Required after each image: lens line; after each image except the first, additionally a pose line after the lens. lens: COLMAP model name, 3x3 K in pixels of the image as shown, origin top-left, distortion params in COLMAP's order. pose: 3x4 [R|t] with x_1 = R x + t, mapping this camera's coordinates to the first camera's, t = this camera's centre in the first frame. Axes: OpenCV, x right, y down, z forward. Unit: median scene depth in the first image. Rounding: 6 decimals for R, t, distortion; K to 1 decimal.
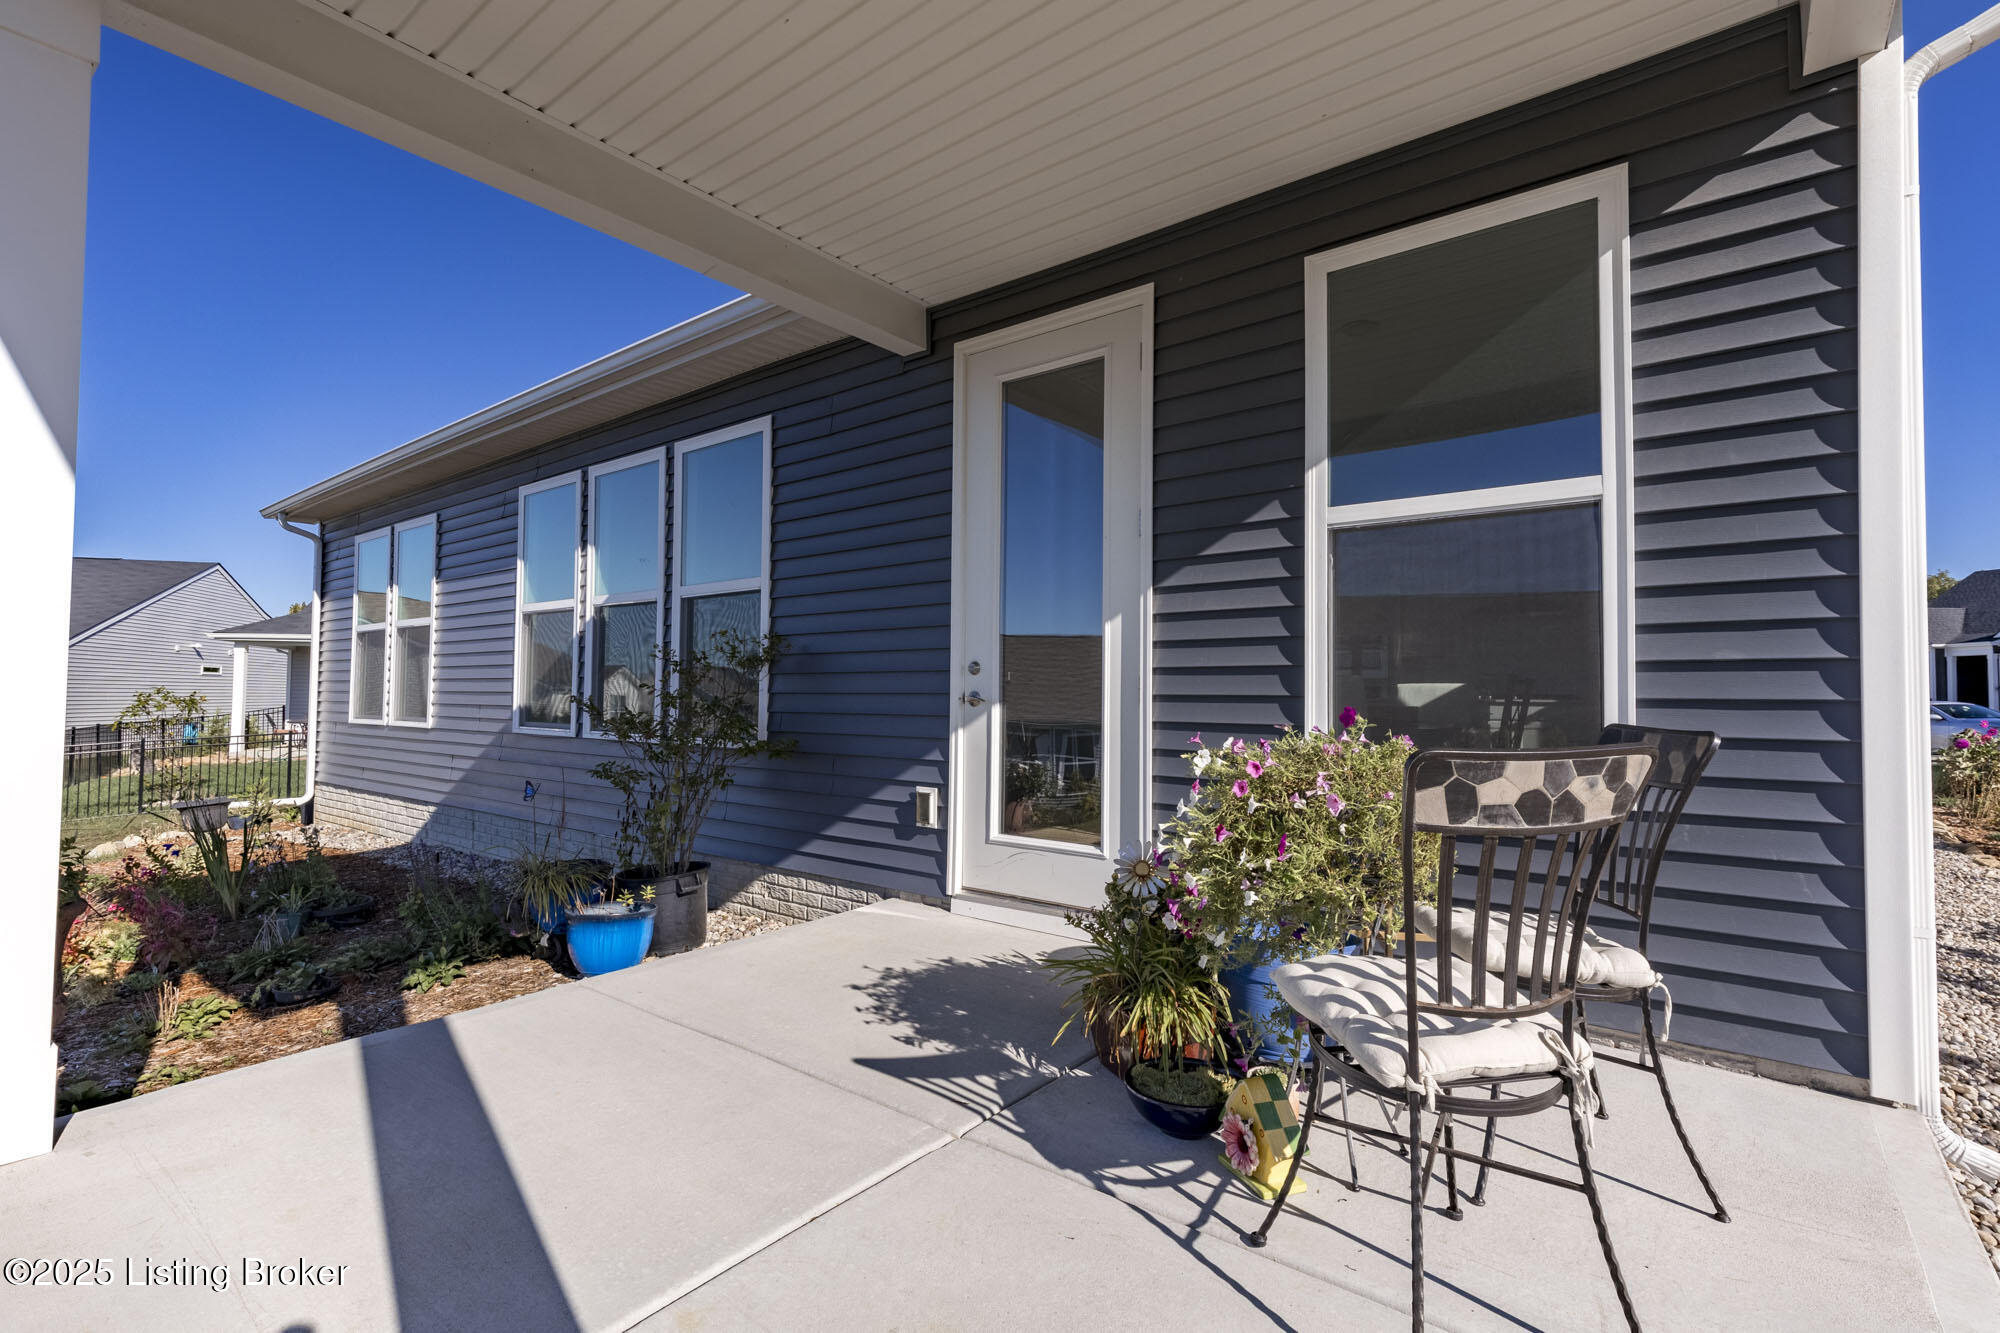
lens RADIAL K [[920.6, 0, 1001.6], [0, 920.6, 658.2], [0, 0, 1]] dist [0.009769, 0.000959]
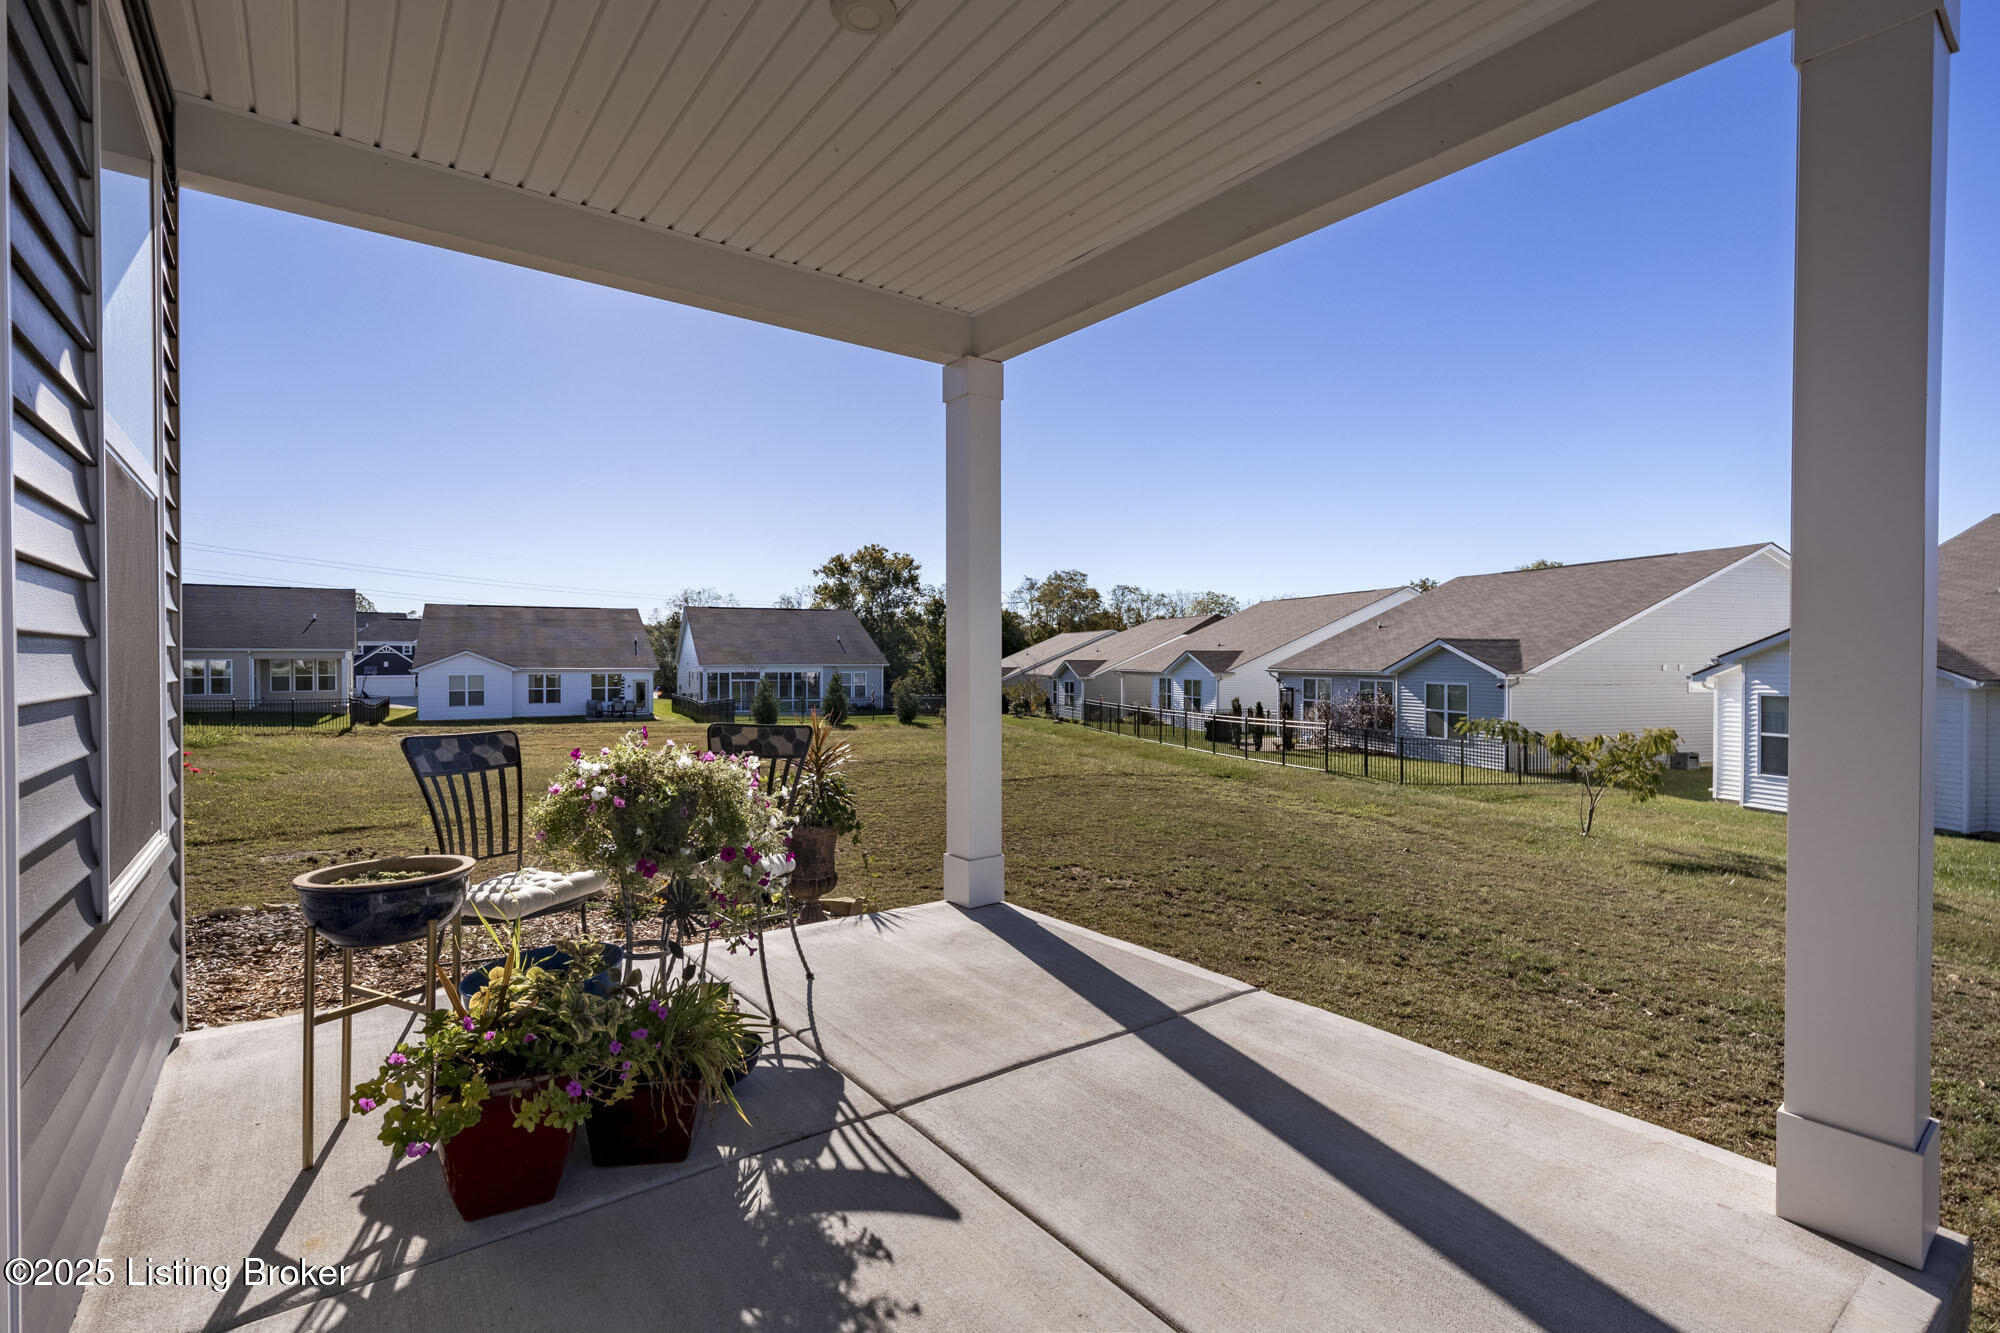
lens RADIAL K [[920.6, 0, 997.5], [0, 920.6, 664.1], [0, 0, 1]] dist [0.009769, 0.000959]
pose [[-0.966456, -0.011795, 0.256559, -0.349279], [-0.018893, 0.999503, -0.025221, -0.004074], [-0.256135, -0.029222, -0.966199, 1.600569]]
